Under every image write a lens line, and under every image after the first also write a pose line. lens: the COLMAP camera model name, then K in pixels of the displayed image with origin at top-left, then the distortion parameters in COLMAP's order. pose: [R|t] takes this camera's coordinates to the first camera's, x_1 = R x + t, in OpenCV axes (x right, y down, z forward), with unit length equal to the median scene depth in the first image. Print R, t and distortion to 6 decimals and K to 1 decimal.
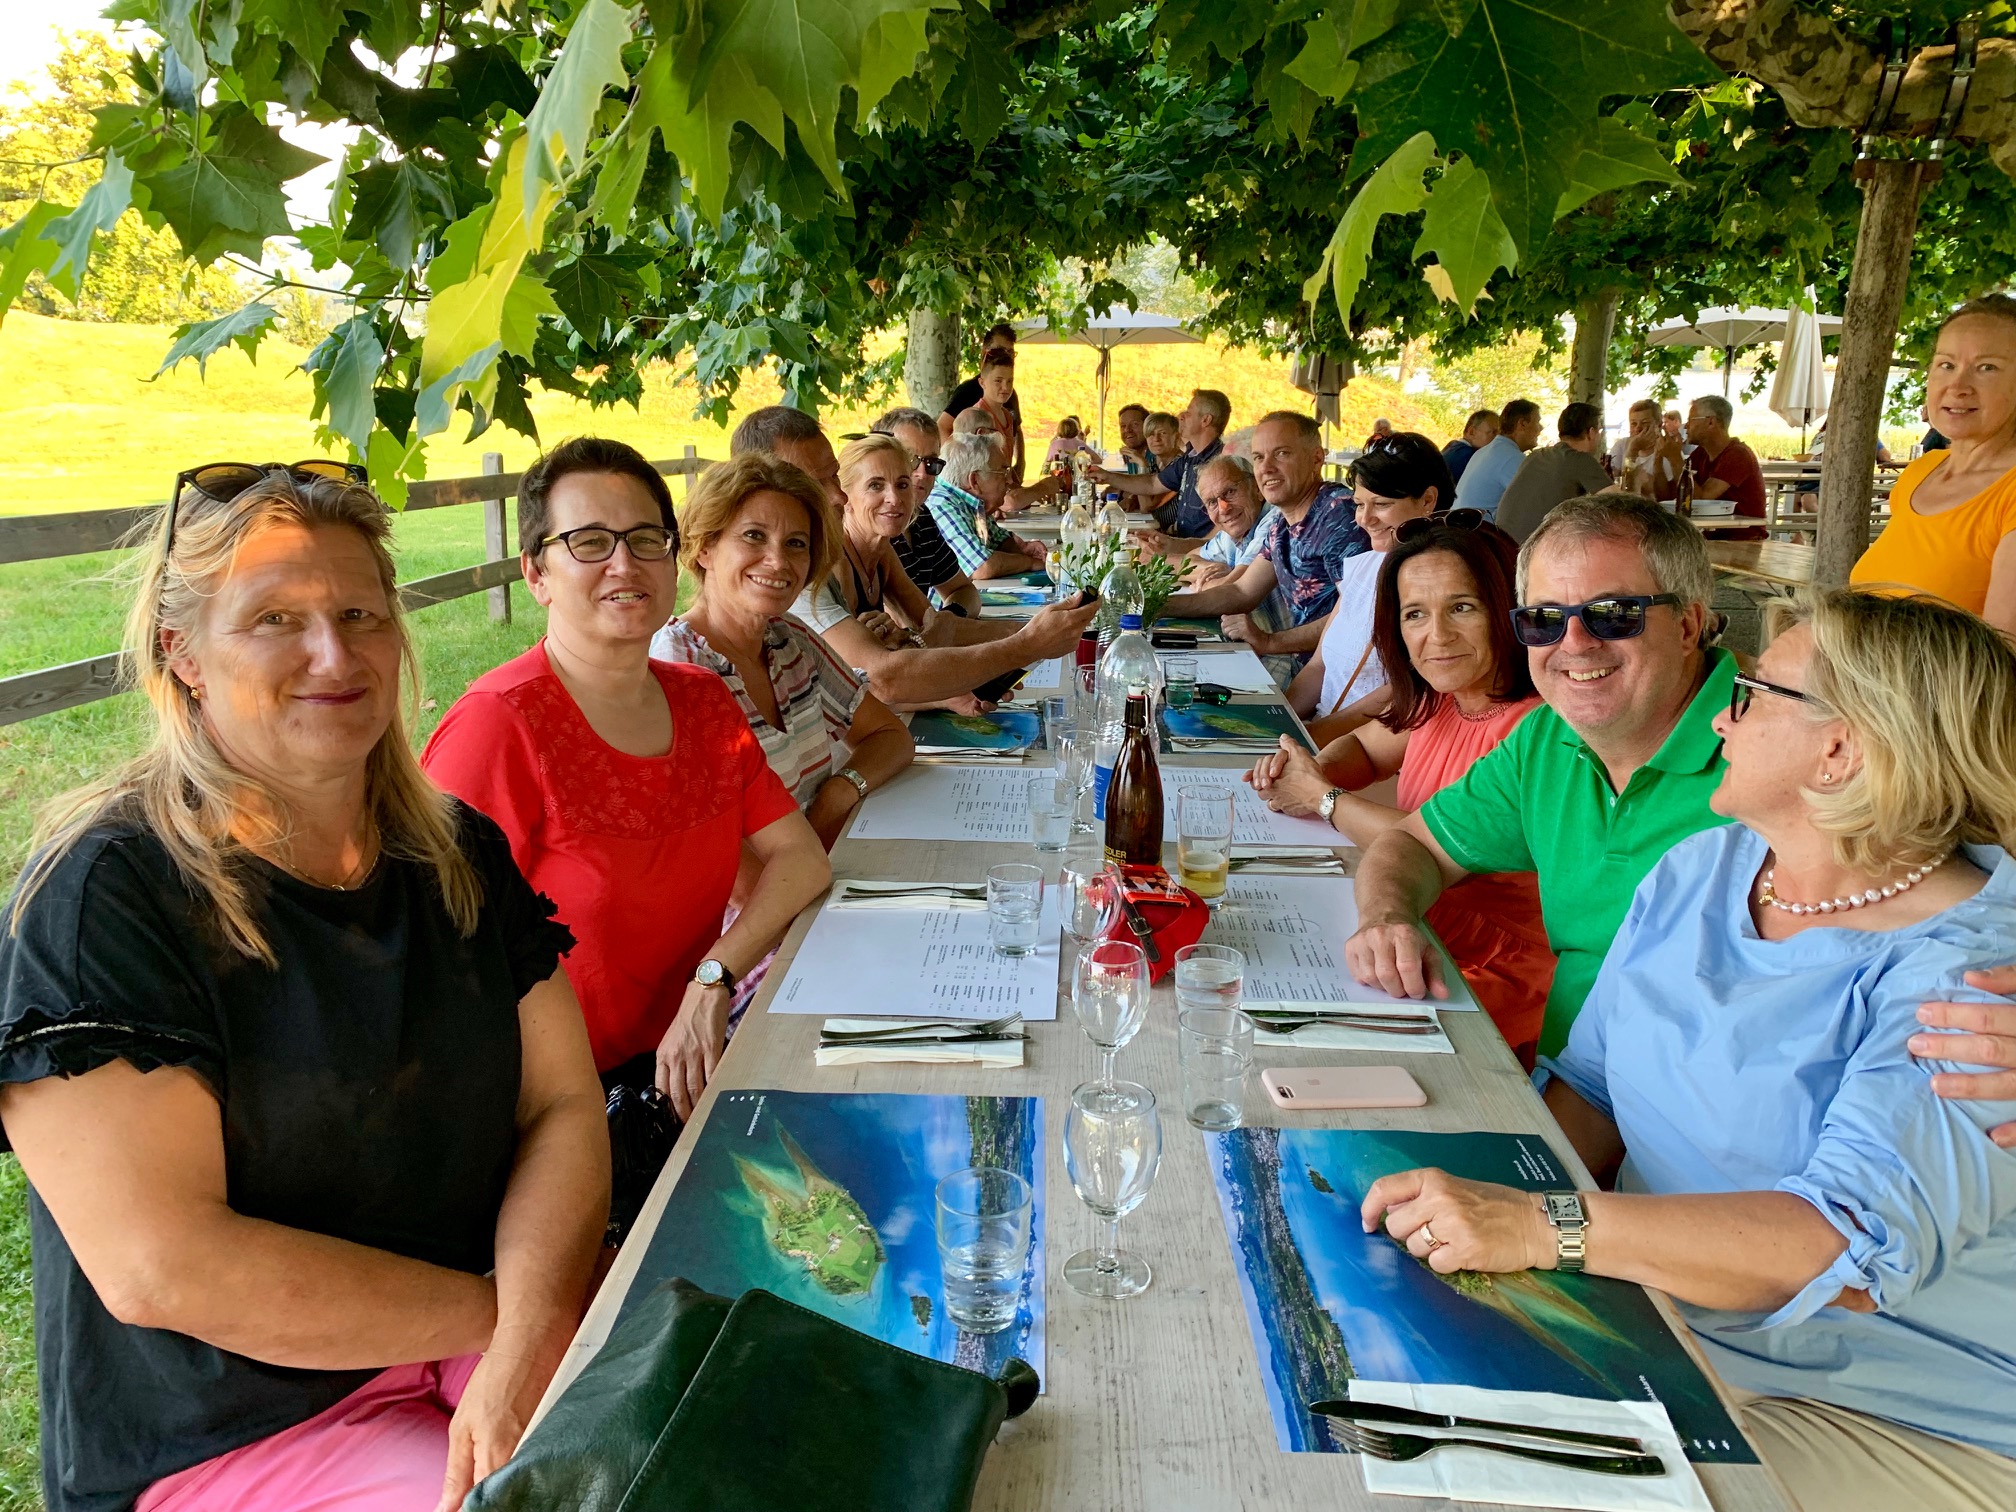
lens RADIAL K [[1533.1, 0, 999.1], [0, 1533.1, 758.1], [0, 0, 1]] dist [-0.007828, 0.000626]
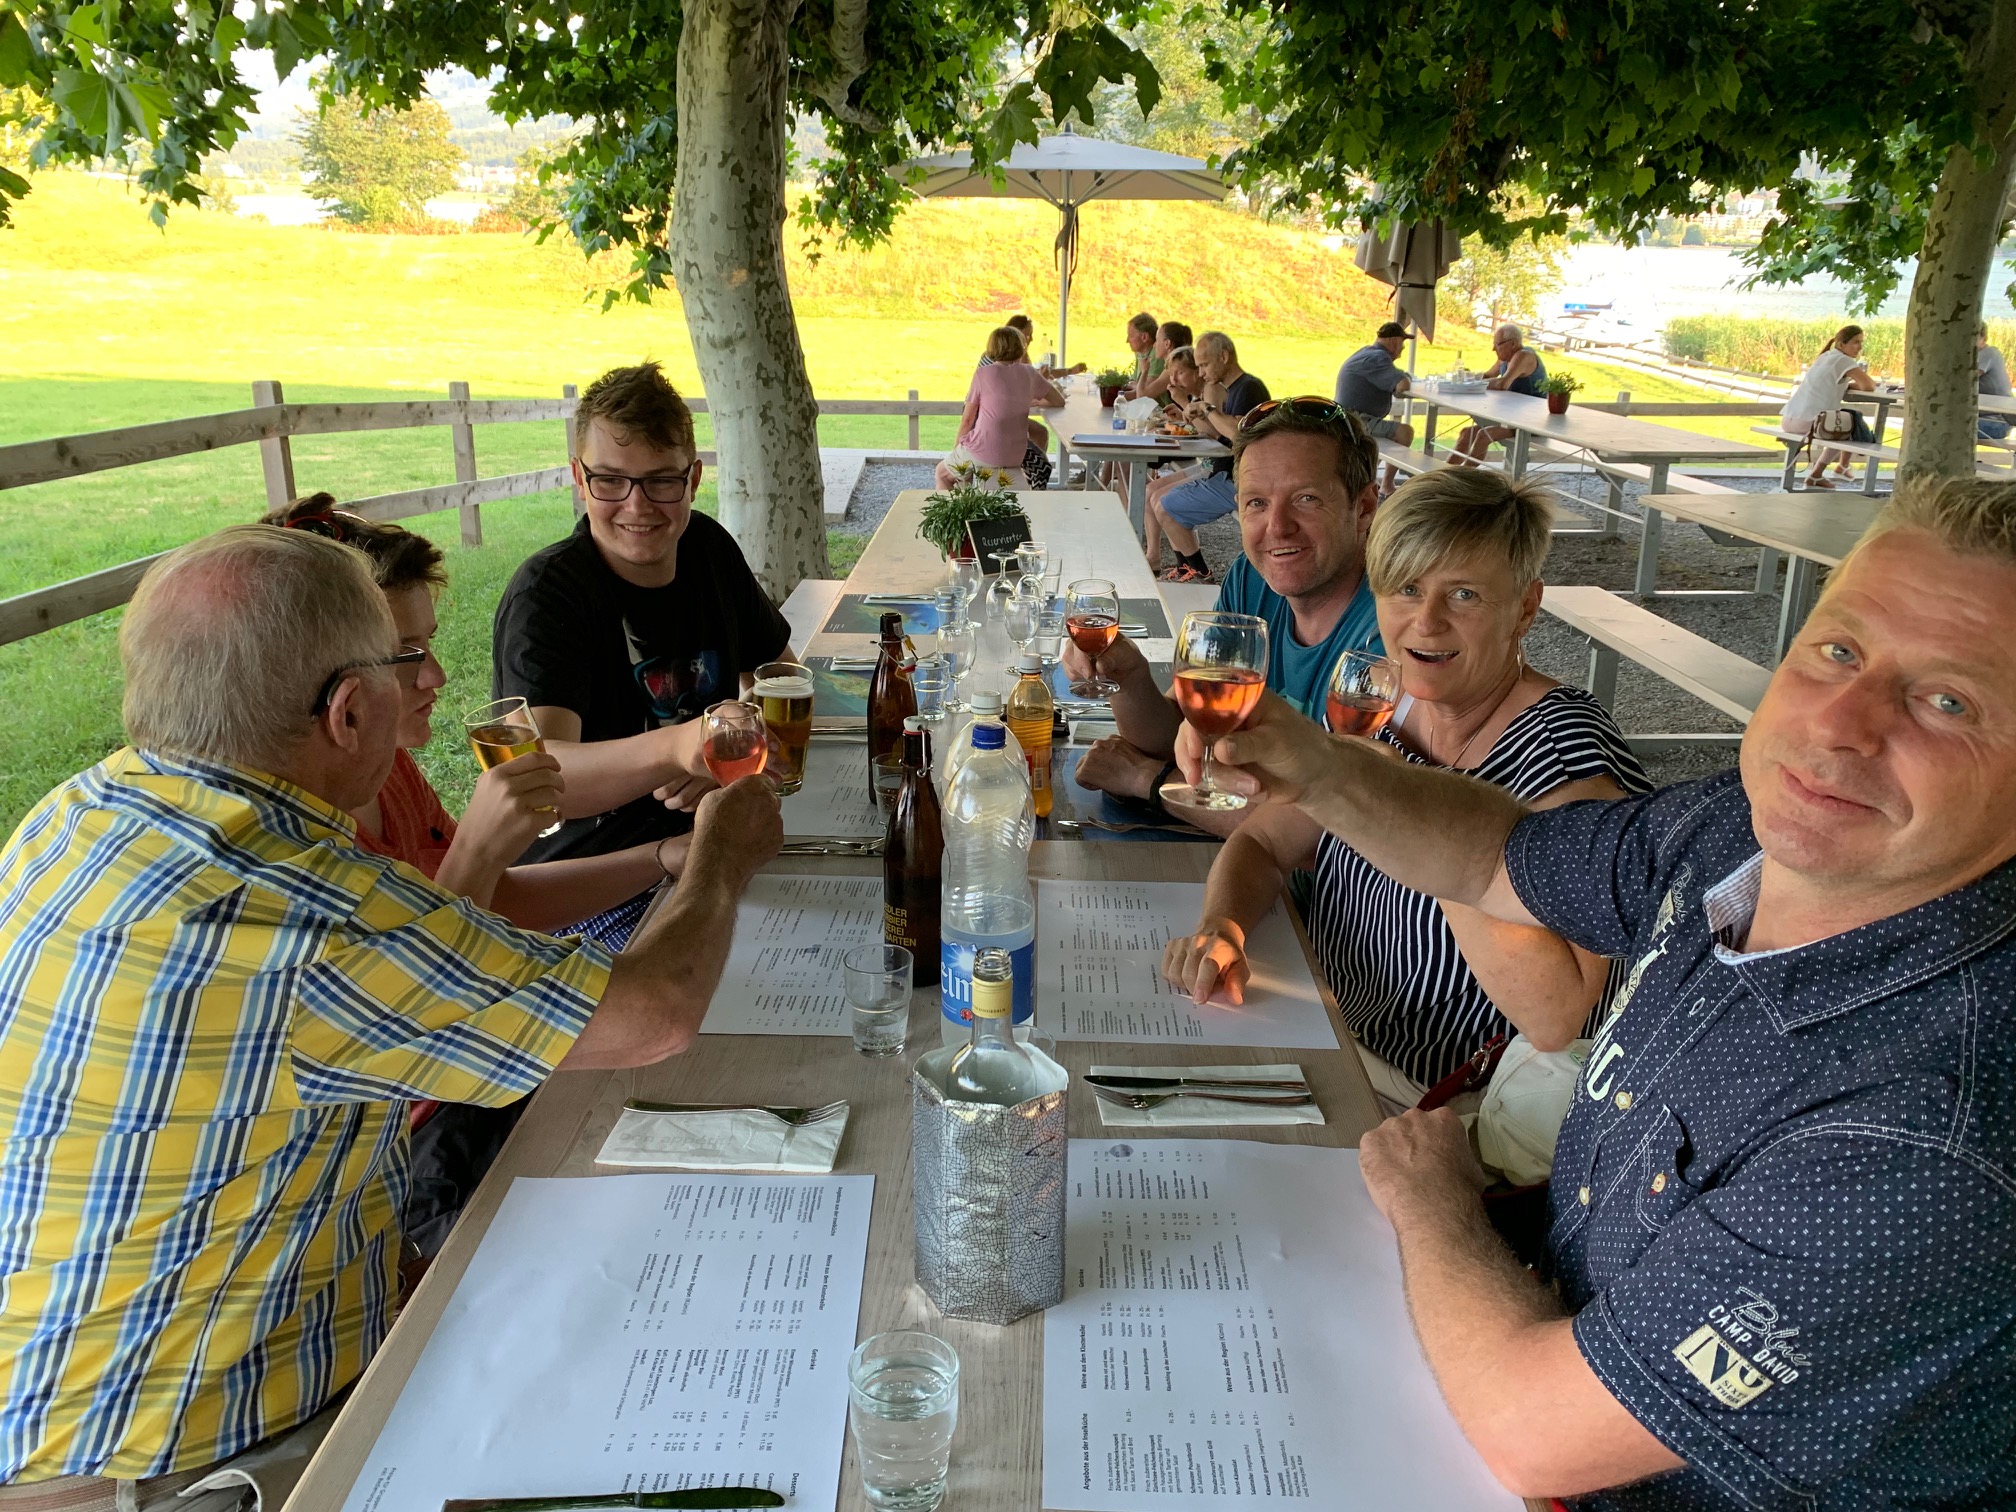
lens RADIAL K [[1533.1, 0, 1019.6], [0, 1533.1, 754.2], [0, 0, 1]] dist [-0.007828, 0.000626]
pose [[0.999016, 0.002883, 0.044256, 0.024313], [-0.006424, 0.996767, 0.080086, -0.105331], [-0.043882, -0.080291, 0.995805, 0.403710]]
